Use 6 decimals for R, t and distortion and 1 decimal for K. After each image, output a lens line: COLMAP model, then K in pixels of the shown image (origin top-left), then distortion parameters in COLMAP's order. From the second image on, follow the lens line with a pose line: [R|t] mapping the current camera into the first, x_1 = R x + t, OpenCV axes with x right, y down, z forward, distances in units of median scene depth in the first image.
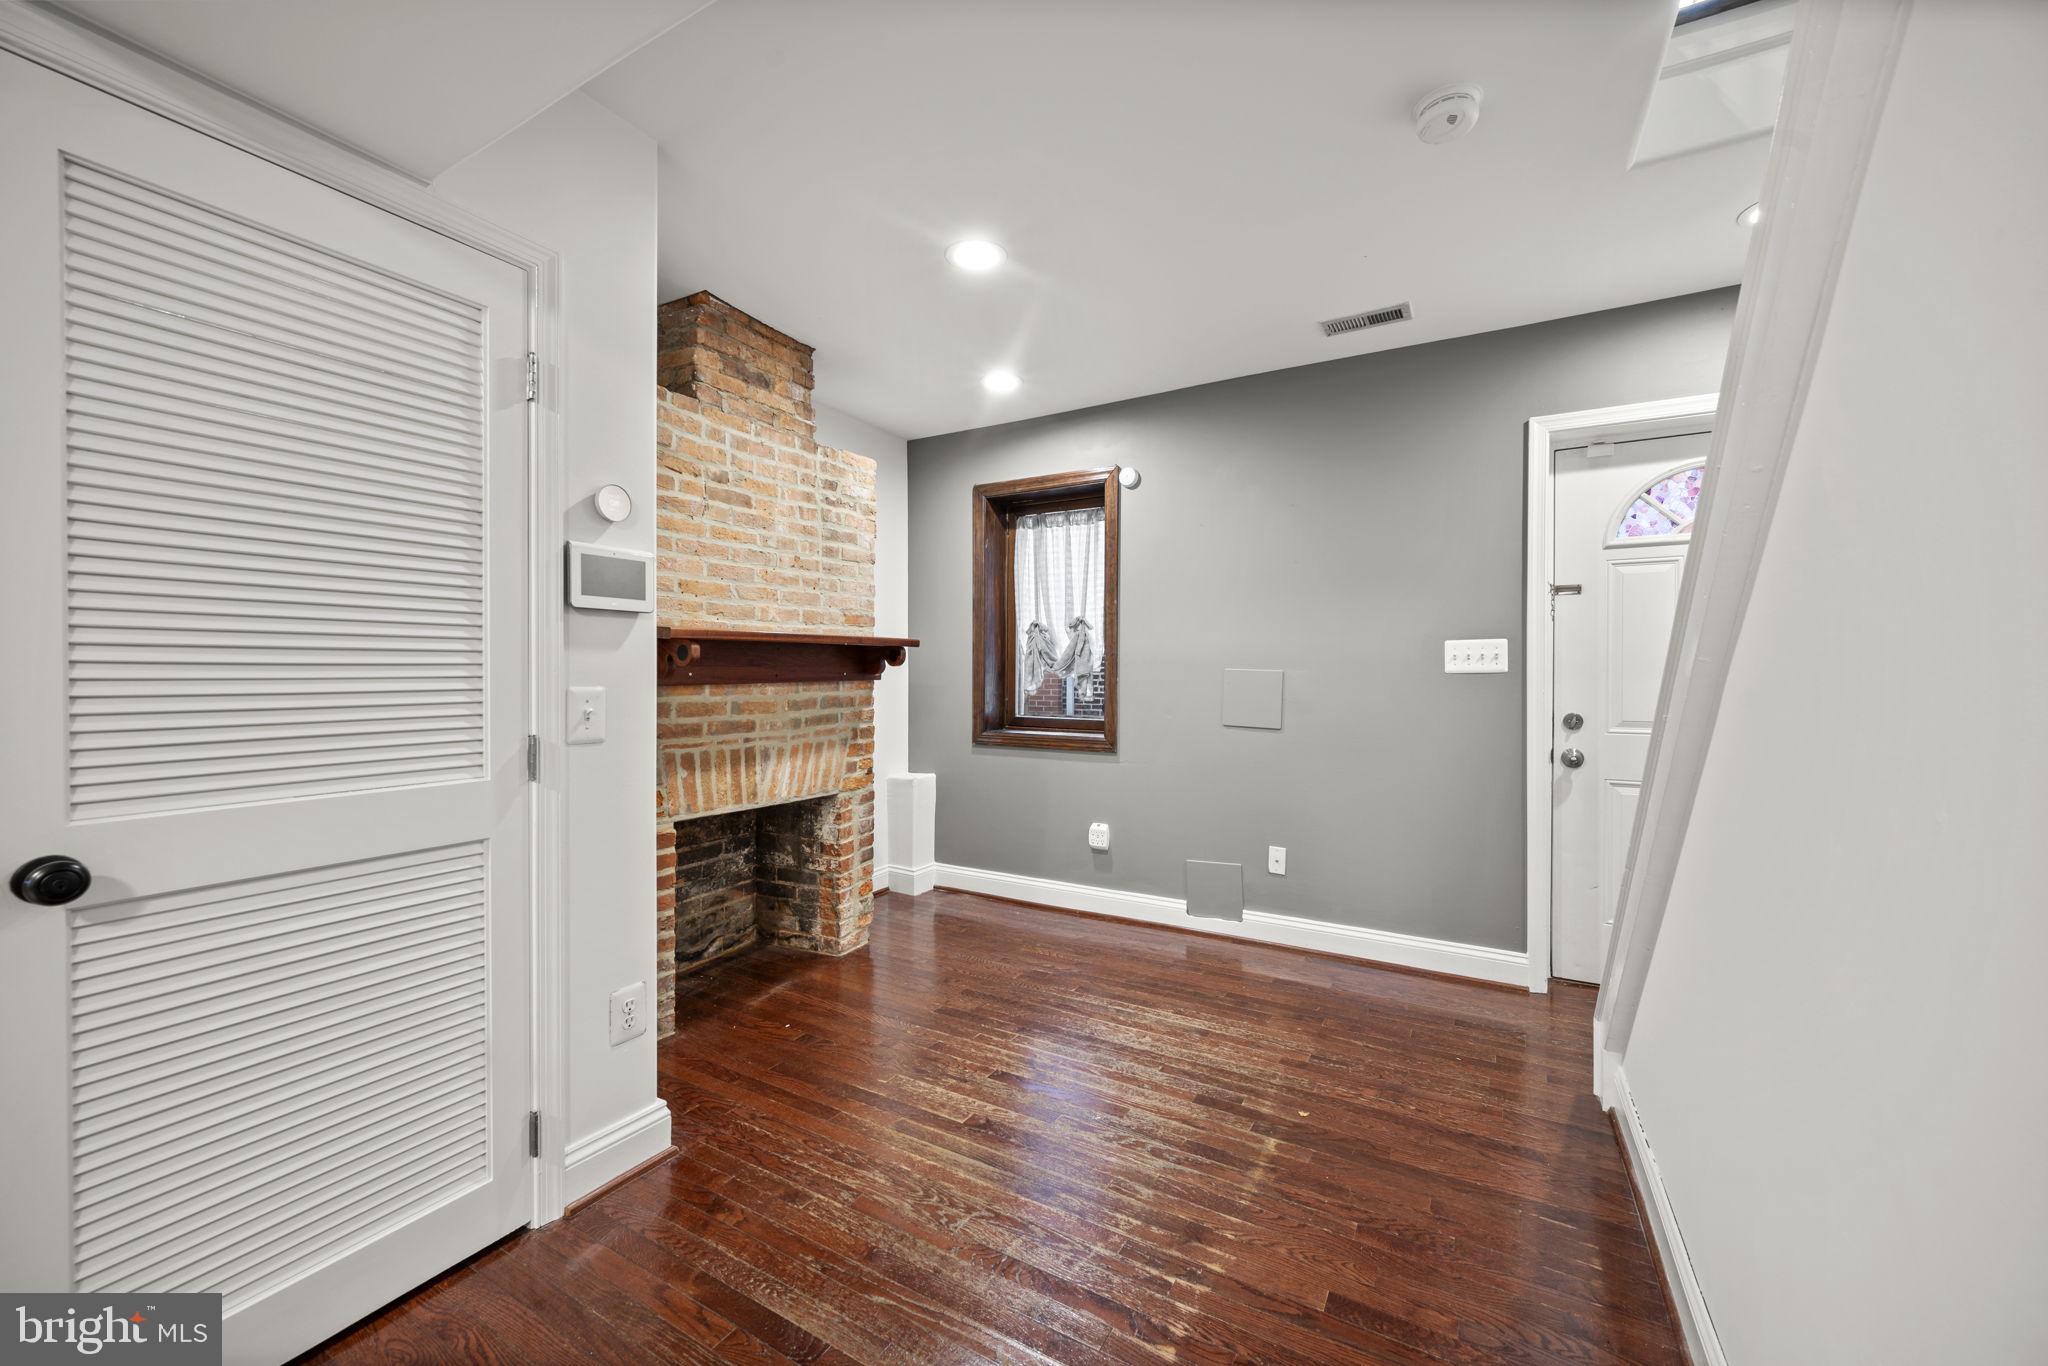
lens RADIAL K [[800.7, 0, 1026.9], [0, 800.7, 671.9], [0, 0, 1]] dist [0.000070, -0.000137]
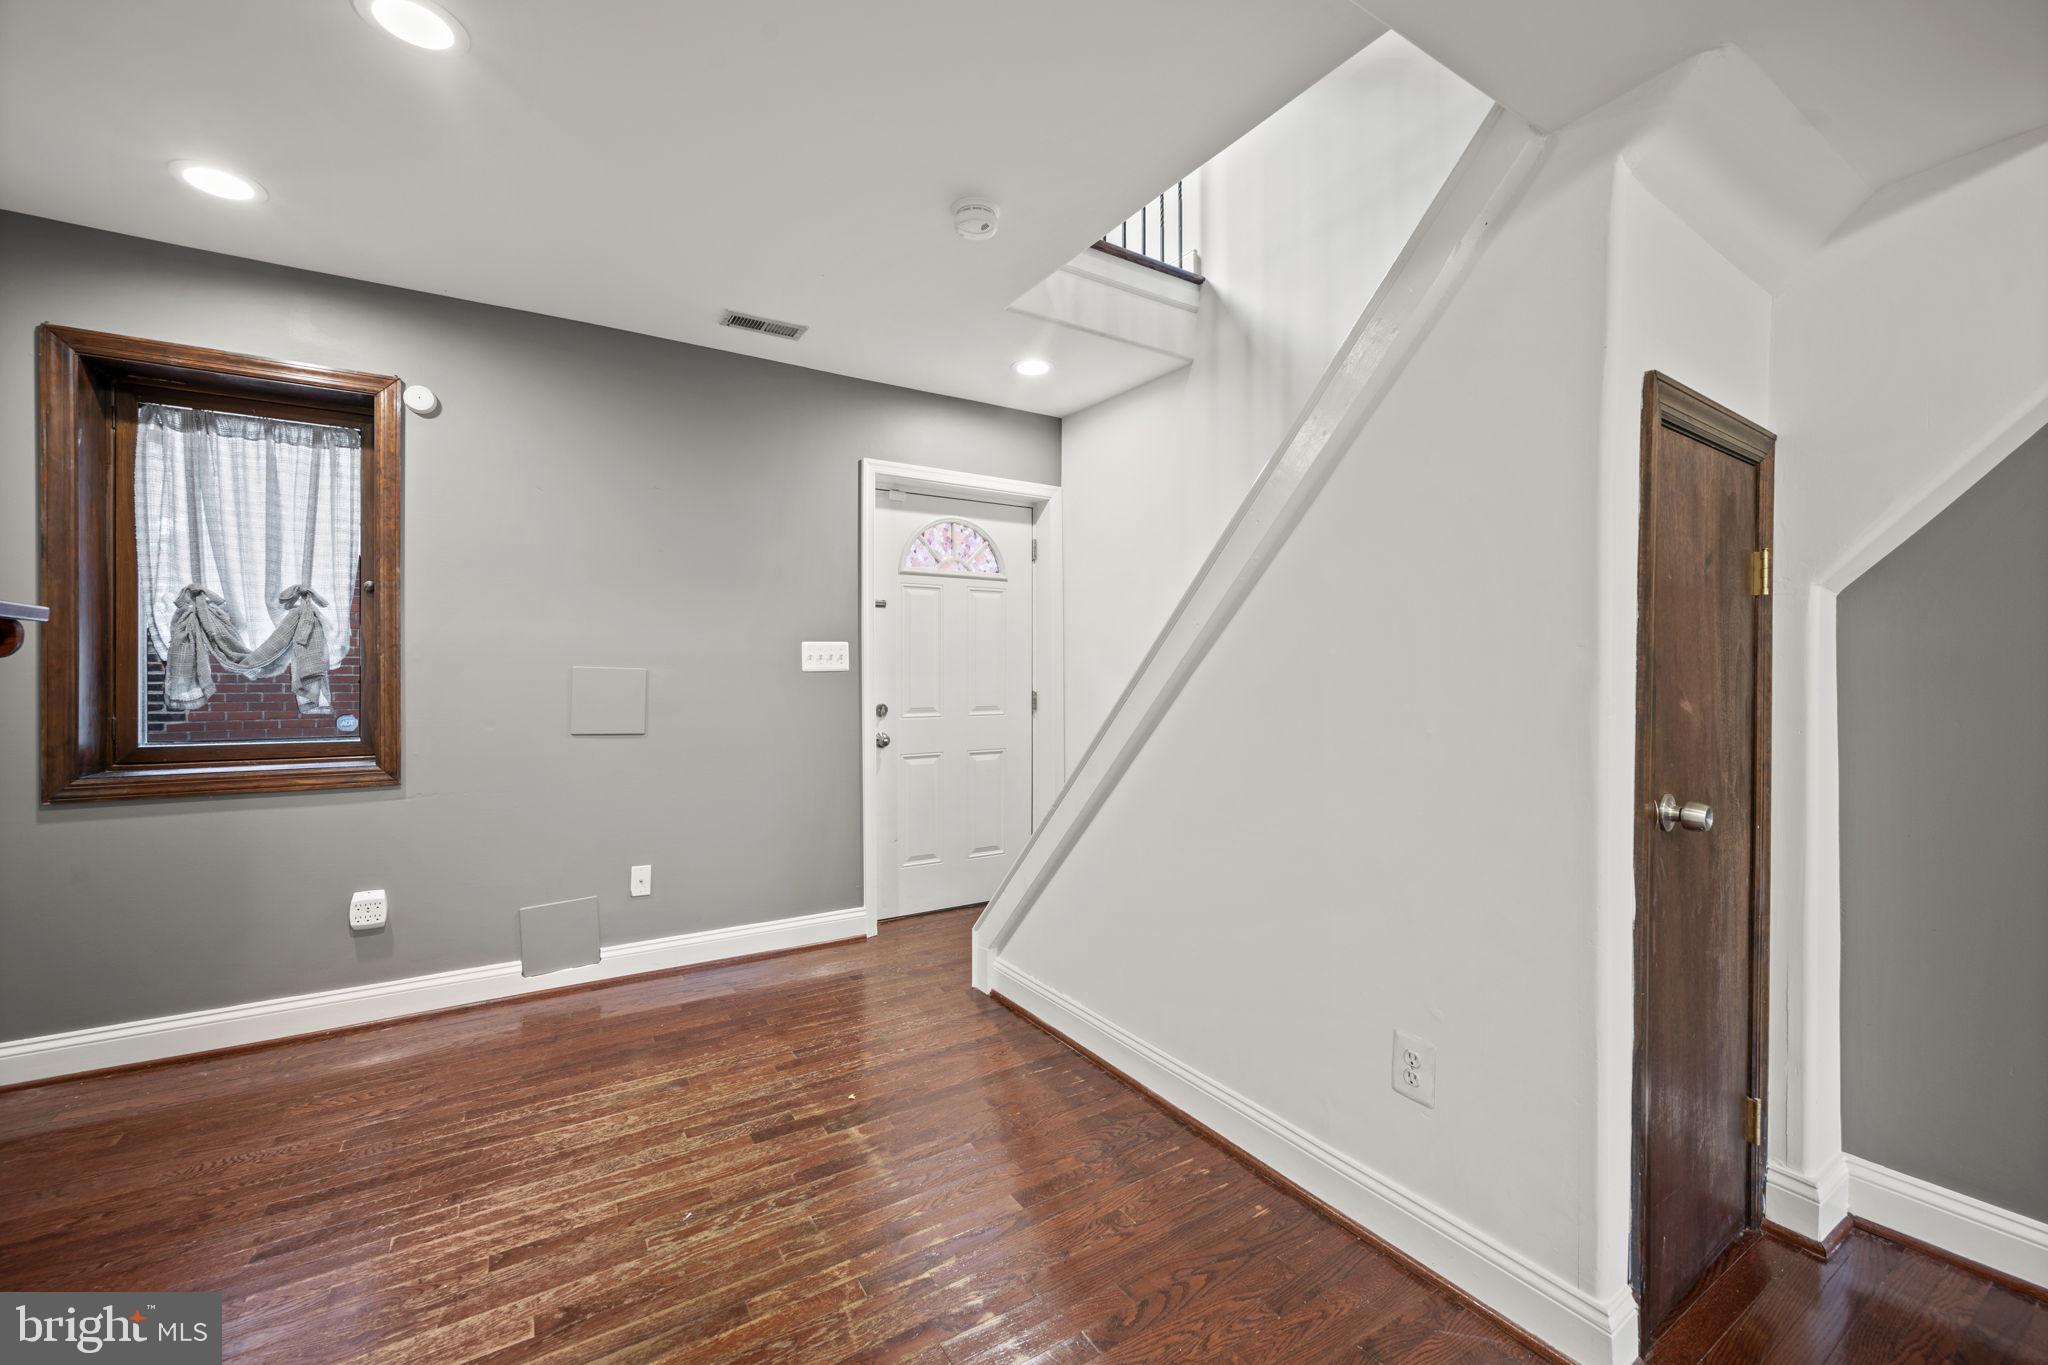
lens RADIAL K [[832.6, 0, 1029.2], [0, 832.6, 670.6], [0, 0, 1]] dist [0.000516, -0.000045]
pose [[0.454013, -0.000536, 0.890995, -0.367964], [-0.000273, 1.000000, 0.000740, -0.000640], [-0.890995, -0.000579, 0.454013, 0.218064]]
